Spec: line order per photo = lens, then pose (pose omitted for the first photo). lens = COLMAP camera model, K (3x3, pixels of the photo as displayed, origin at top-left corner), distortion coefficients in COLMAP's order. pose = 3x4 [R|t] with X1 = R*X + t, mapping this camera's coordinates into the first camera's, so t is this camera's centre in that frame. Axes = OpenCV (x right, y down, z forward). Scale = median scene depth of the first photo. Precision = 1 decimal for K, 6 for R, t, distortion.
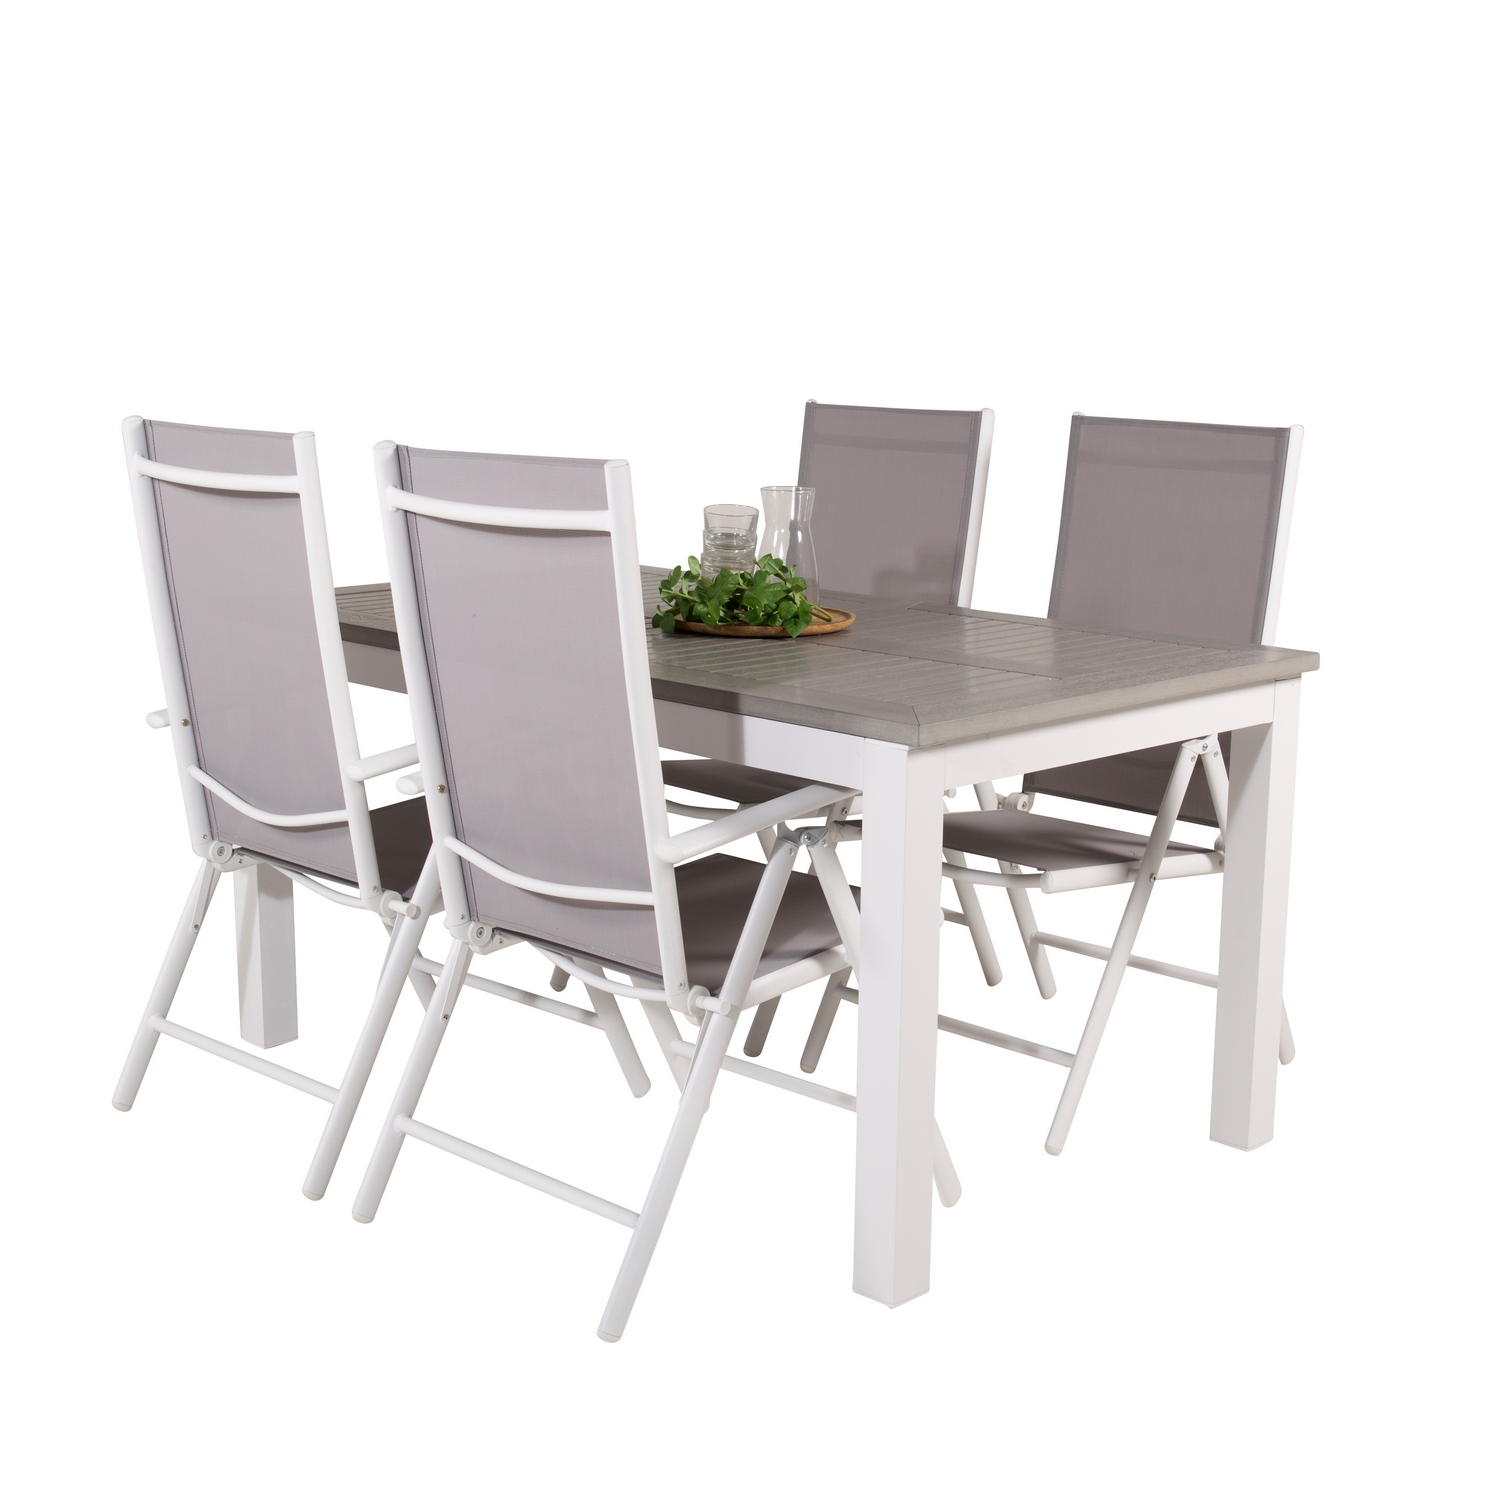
lens RADIAL K [[2335.1, 0, 750.0], [0, 2335.1, 750.0], [0, 0, 1]] dist [-0.027807, 0.024202]
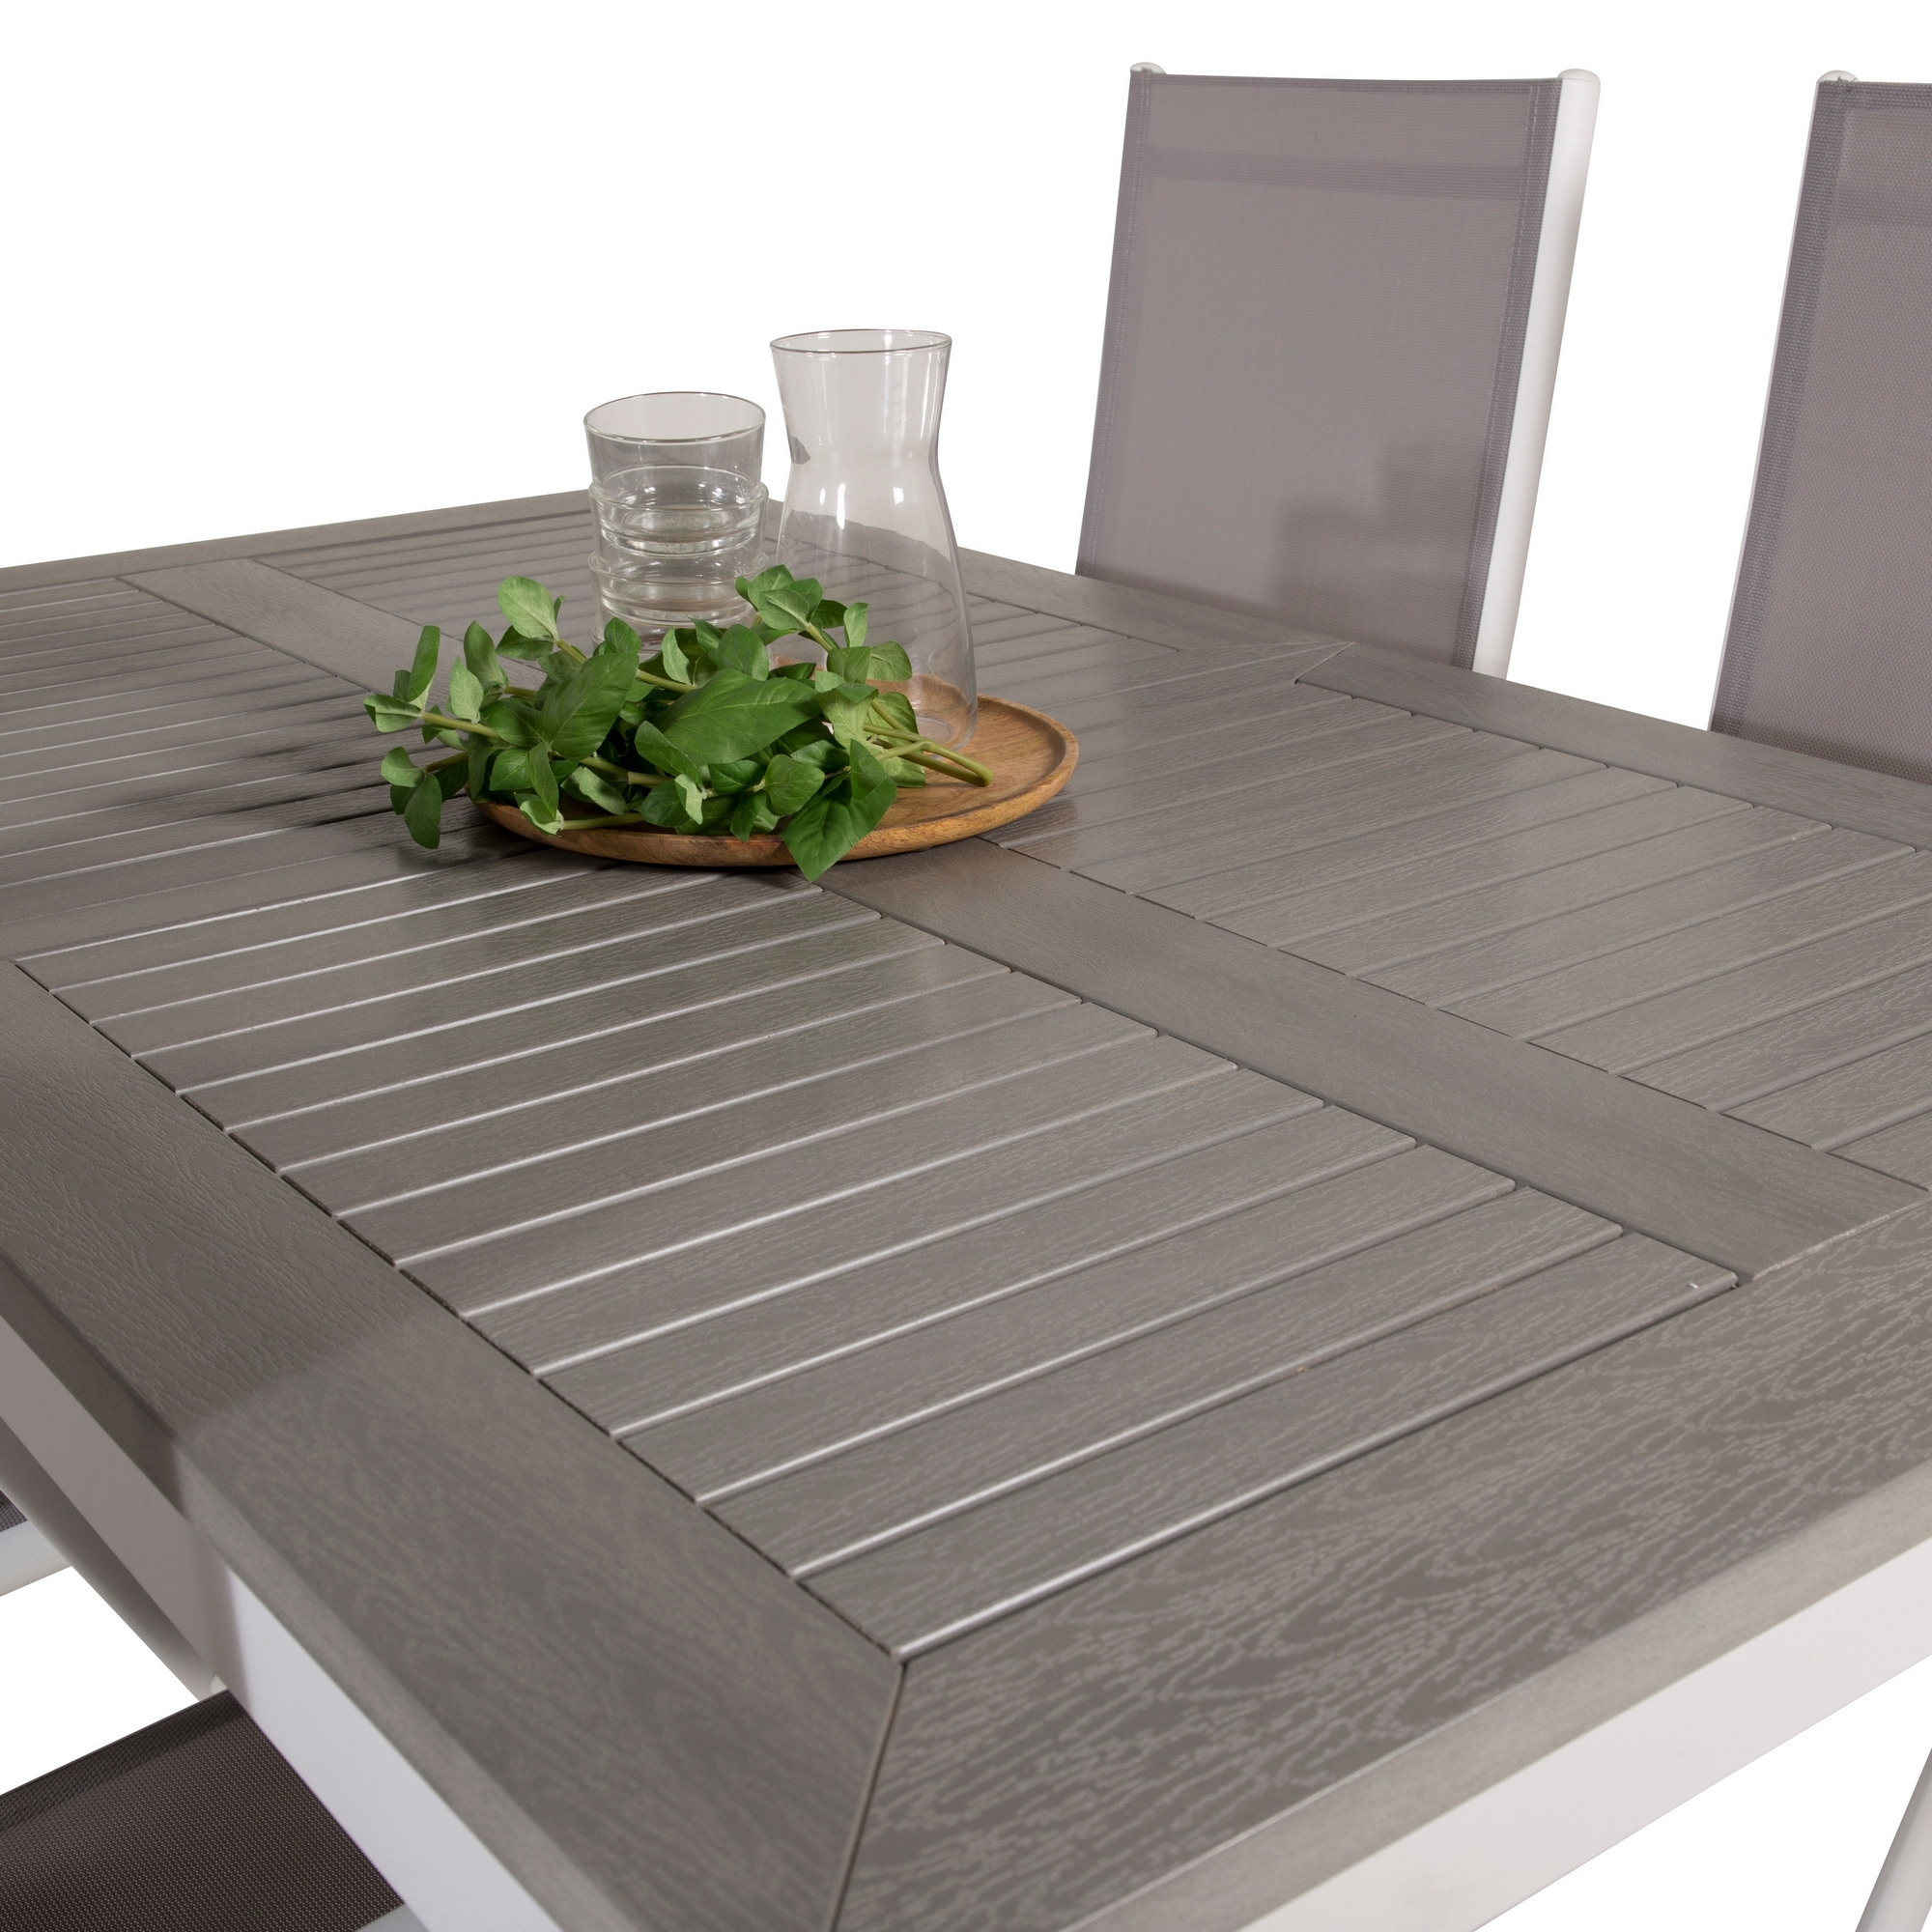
lens RADIAL K [[2657.5, 0, 966.0], [0, 2657.5, 966.0], [0, 0, 1]] dist [-0.020739, -0.054467]
pose [[0.988118, 0.023638, -0.151870, 0.068881], [0.001348, 0.986732, 0.162352, -0.071044], [0.153692, -0.160628, 0.974976, 0.527281]]
